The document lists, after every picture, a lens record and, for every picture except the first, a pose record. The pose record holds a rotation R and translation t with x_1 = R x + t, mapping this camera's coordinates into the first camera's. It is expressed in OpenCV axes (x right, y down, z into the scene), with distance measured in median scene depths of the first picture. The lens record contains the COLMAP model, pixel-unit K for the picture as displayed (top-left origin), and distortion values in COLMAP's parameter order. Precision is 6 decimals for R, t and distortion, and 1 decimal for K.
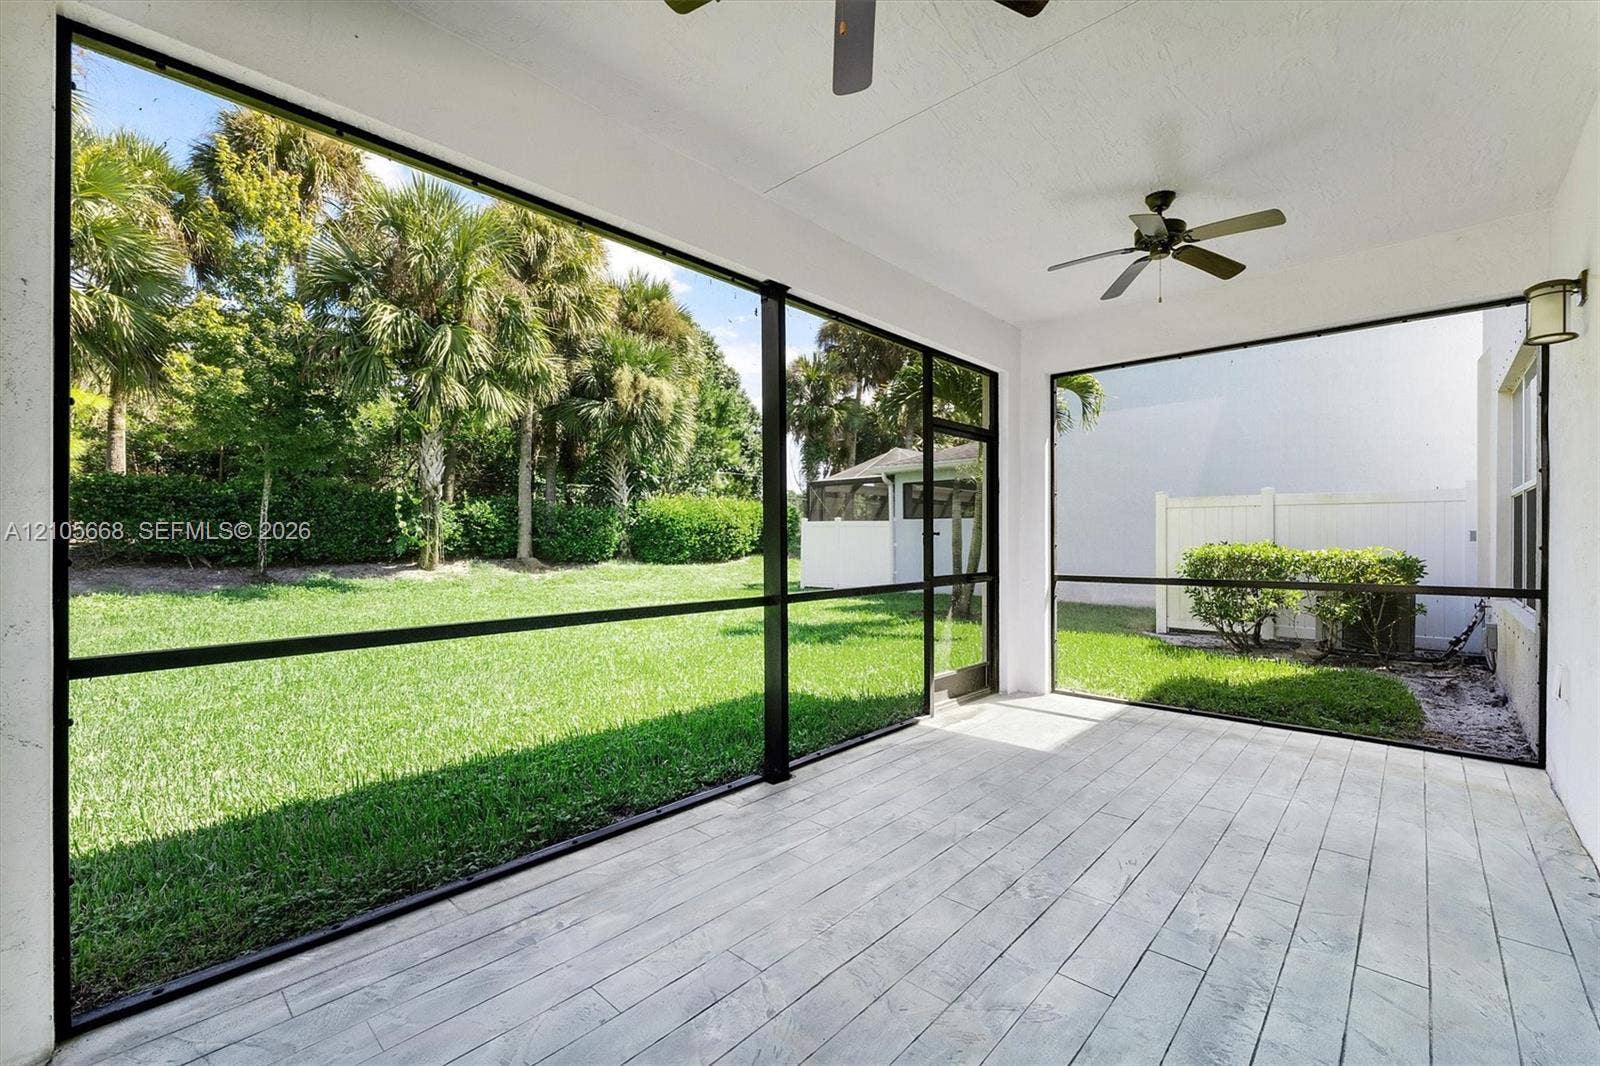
lens RADIAL K [[678.1, 0, 799.8], [0, 678.1, 539.8], [0, 0, 1]] dist [-0.003546, -0.000354]
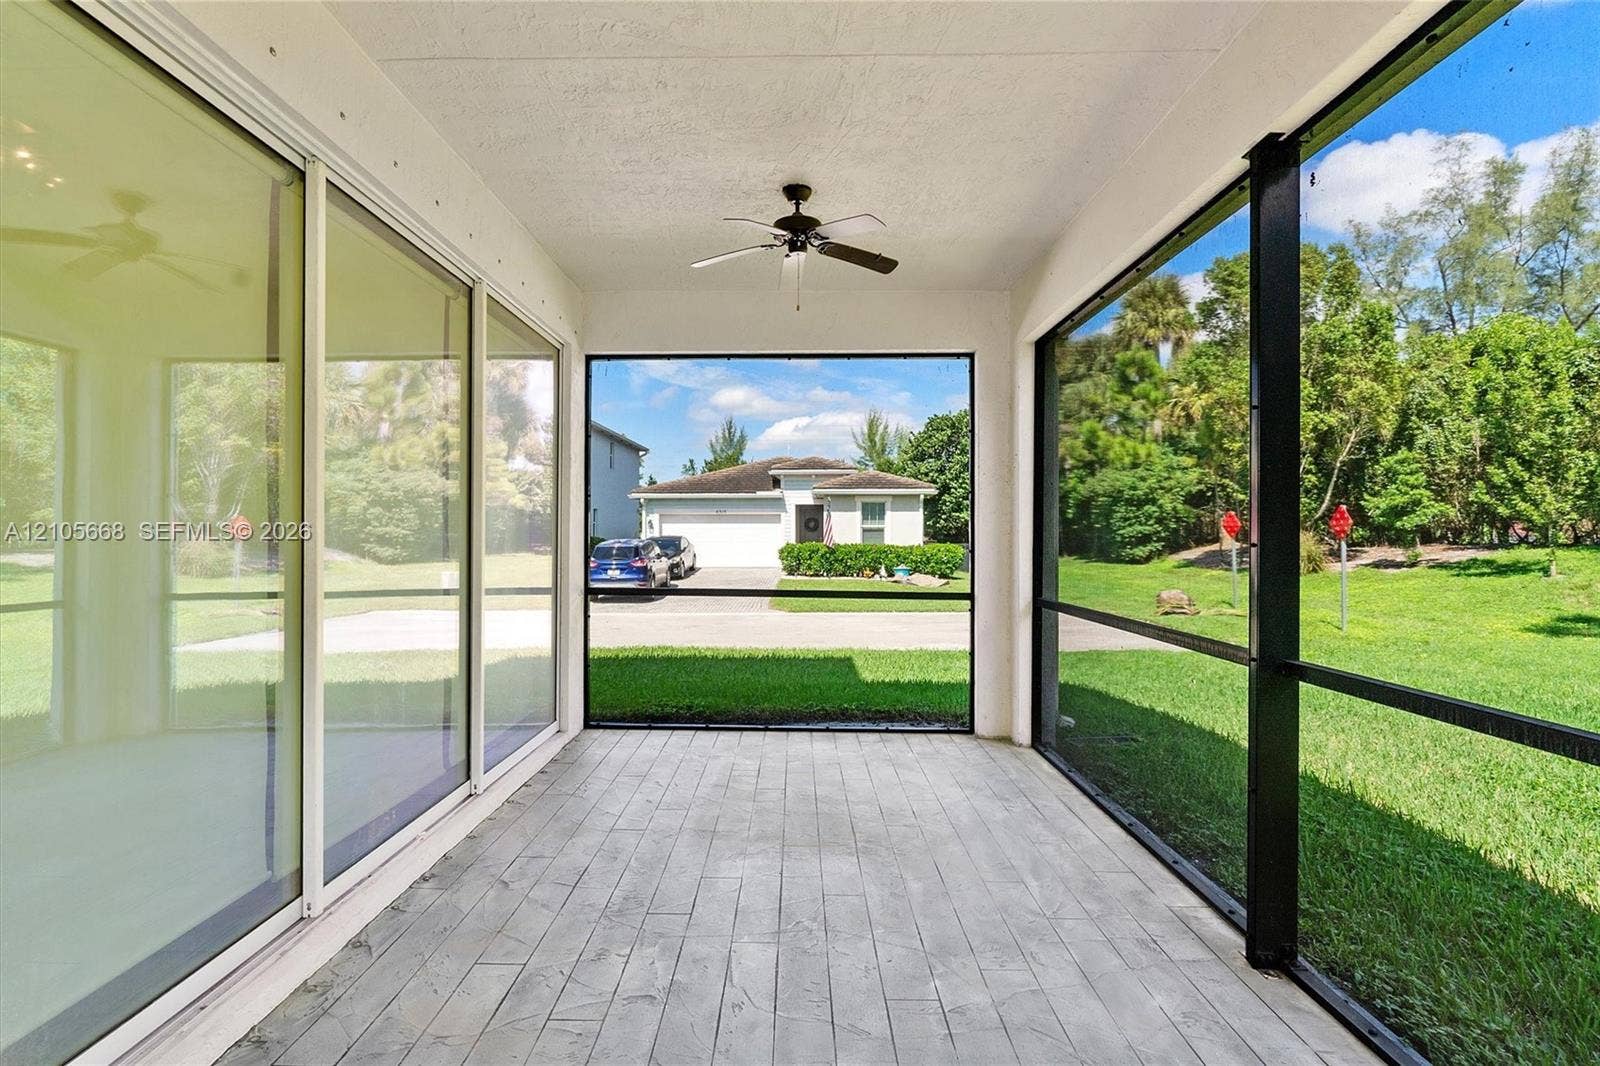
lens RADIAL K [[731.6, 0, 796.0], [0, 731.6, 536.8], [0, 0, 1]] dist [-0.028316, 0.000380]
pose [[-0.732206, -0.002917, -0.681077, 0.970288], [-0.004715, 0.999989, 0.000786, -0.040396], [0.681066, 0.003787, -0.732212, 1.597833]]
